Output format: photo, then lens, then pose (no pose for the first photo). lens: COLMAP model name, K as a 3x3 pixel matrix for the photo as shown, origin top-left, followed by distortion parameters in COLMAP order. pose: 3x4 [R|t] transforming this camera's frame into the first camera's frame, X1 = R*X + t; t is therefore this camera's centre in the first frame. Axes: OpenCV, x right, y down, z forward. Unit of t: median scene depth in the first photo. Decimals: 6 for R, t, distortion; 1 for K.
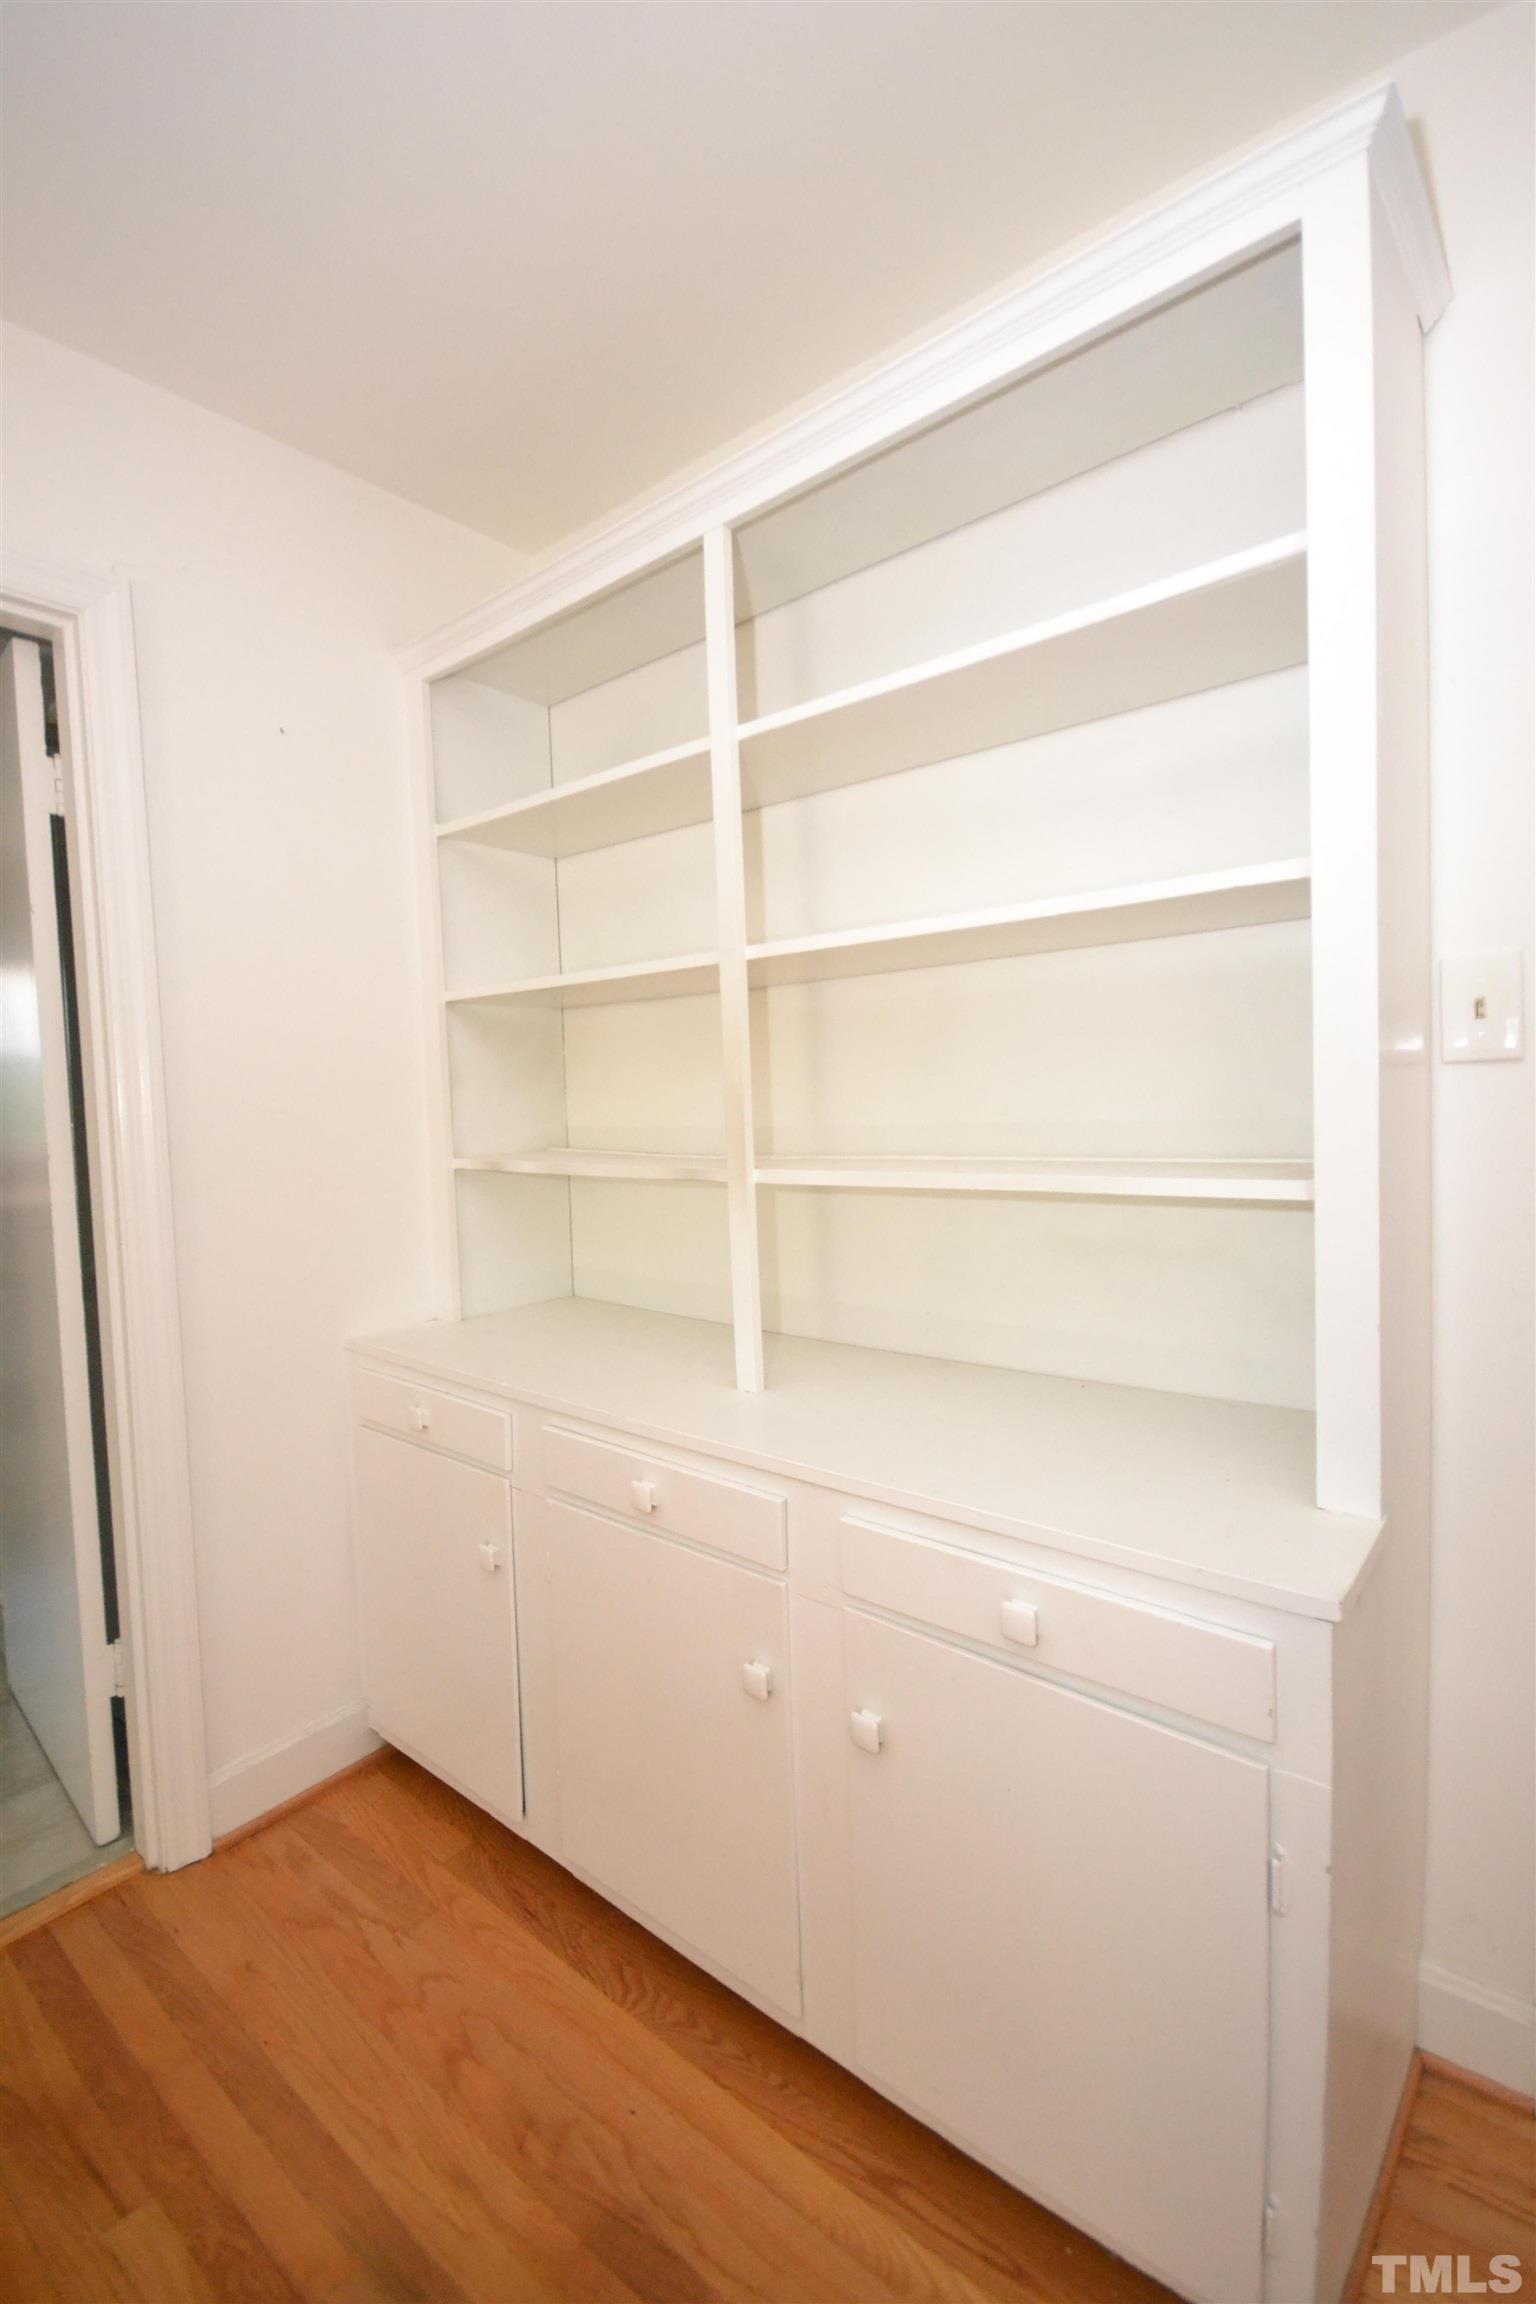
lens RADIAL K [[1023.5, 0, 780.4], [0, 1023.5, 1157.7], [0, 0, 1]] dist [0.016240, -0.017098]
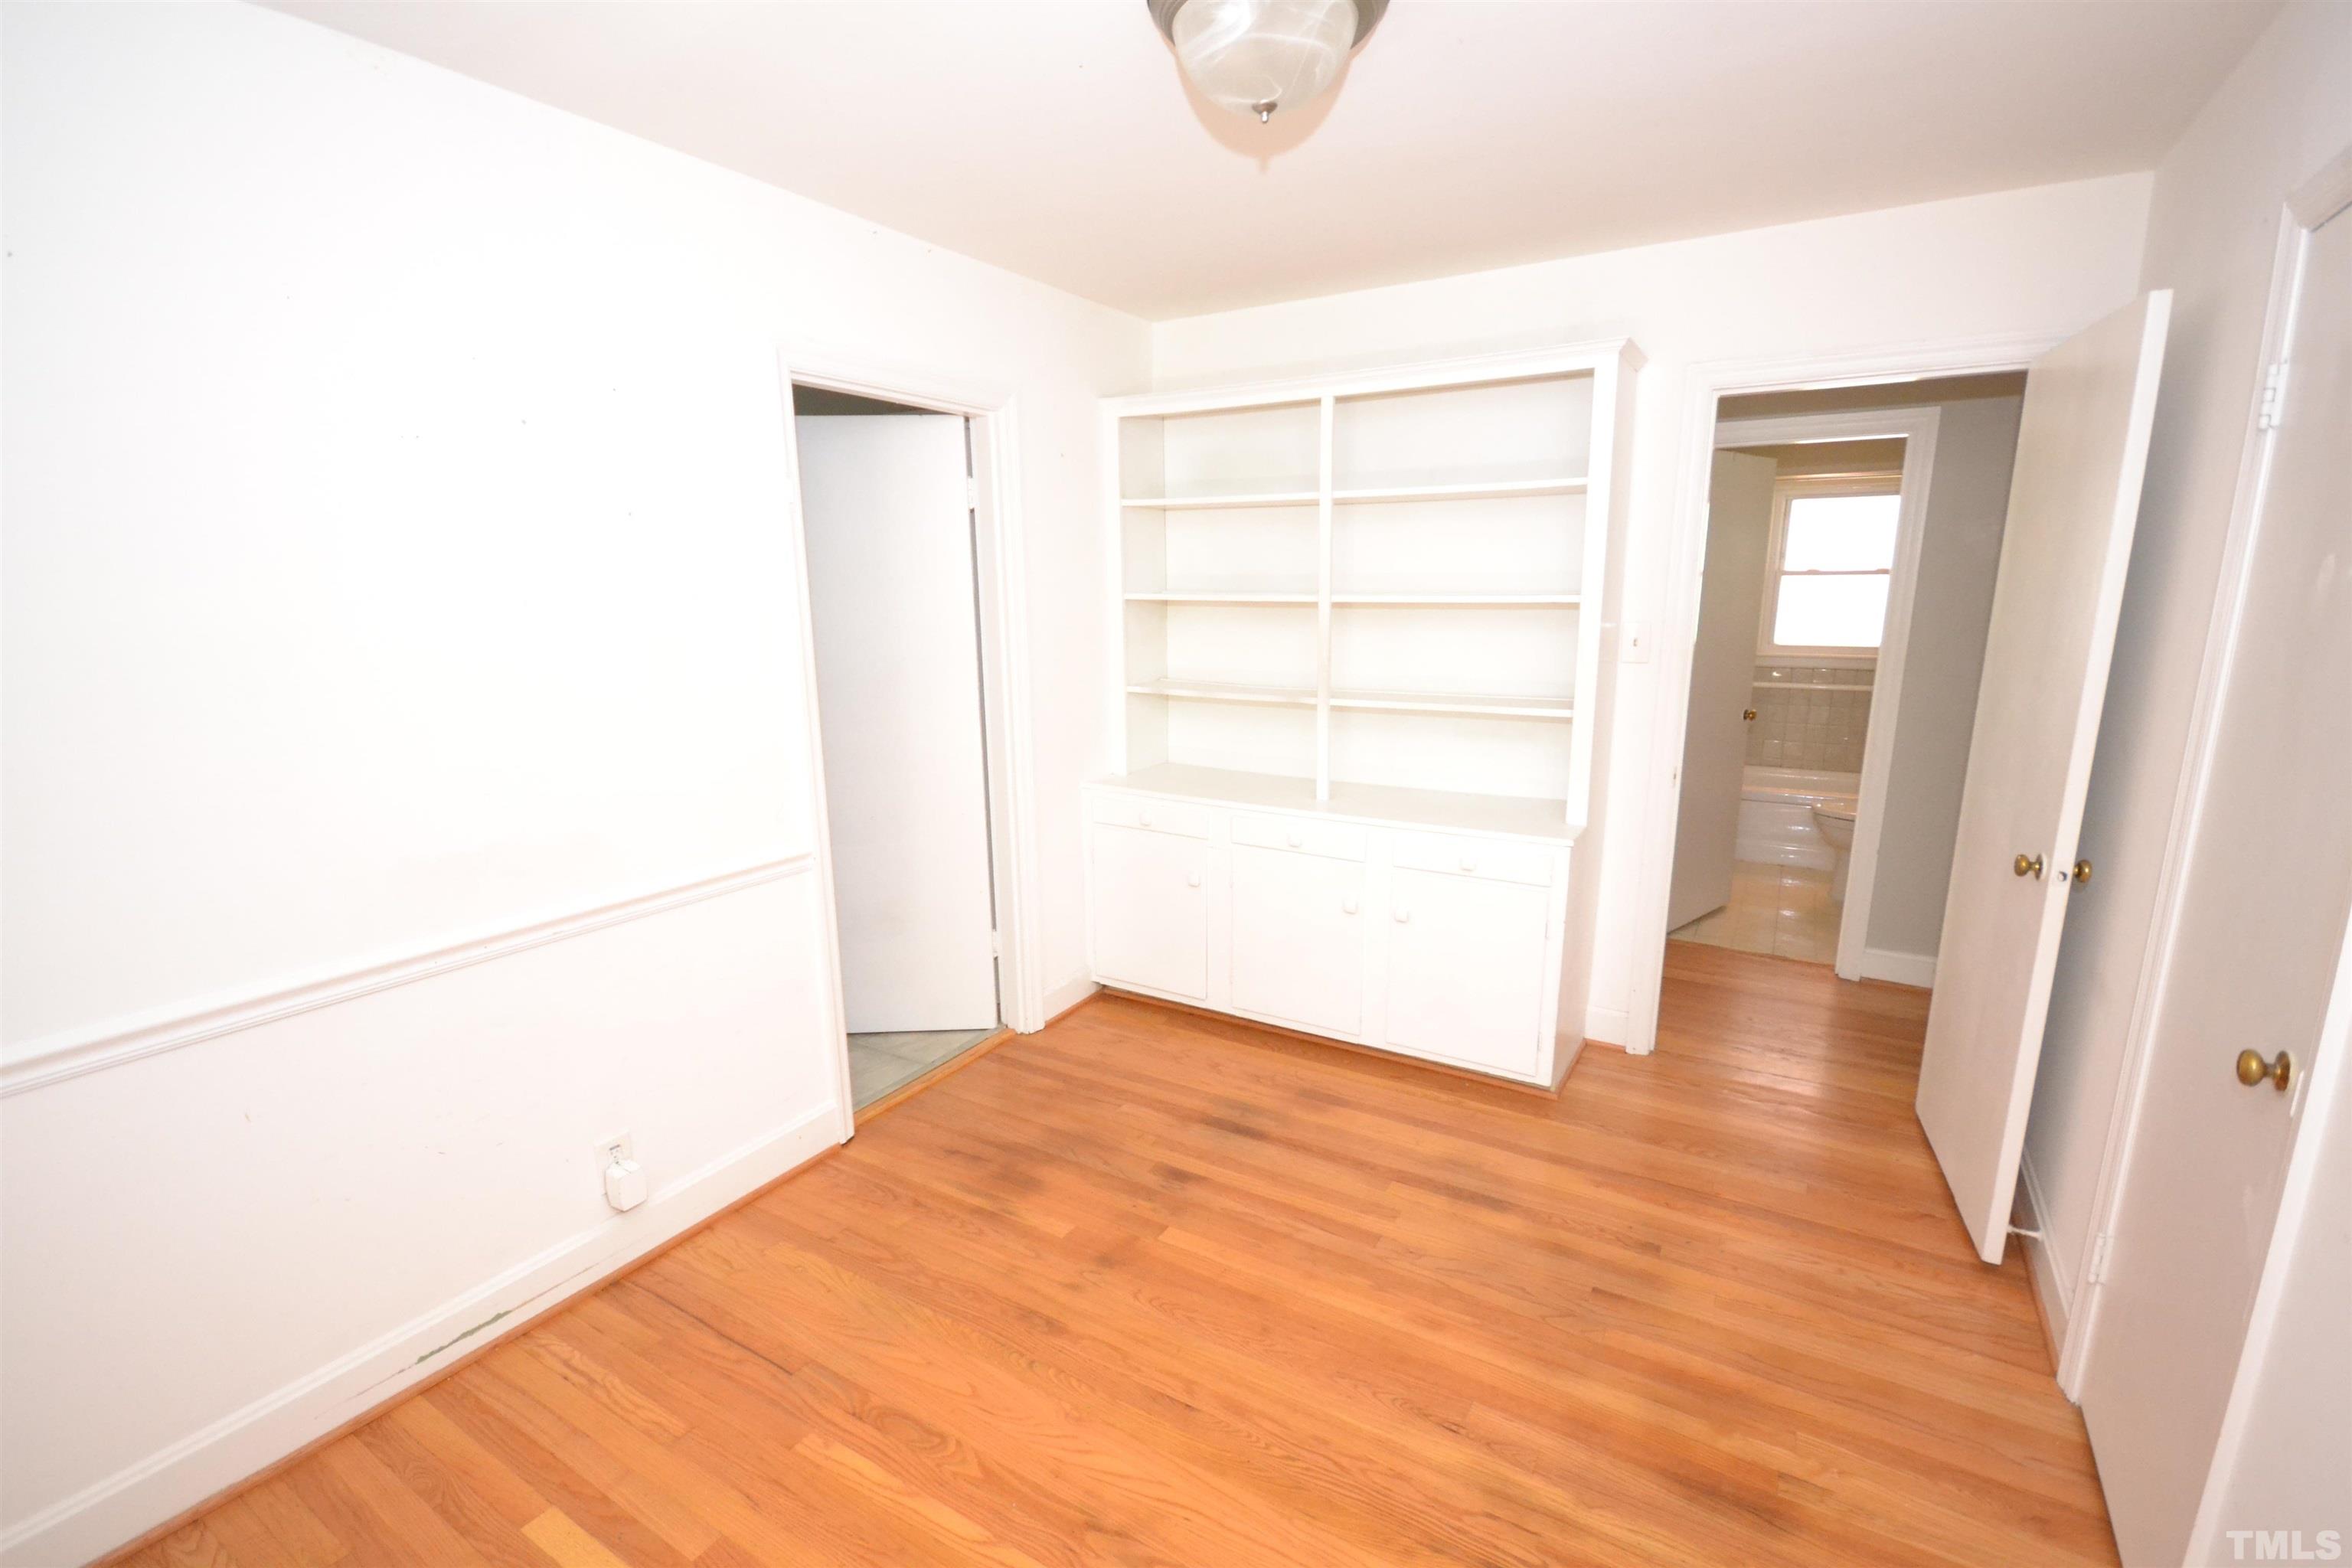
lens RADIAL K [[1044.3, 0, 1184.7], [0, 1044.3, 799.4], [0, 0, 1]] dist [-0.001595, 0.001546]
pose [[0.987360, -0.003335, 0.158461, -0.641608], [-0.019681, 0.989461, 0.143459, -0.085730], [-0.157269, -0.144764, 0.976888, -1.084839]]
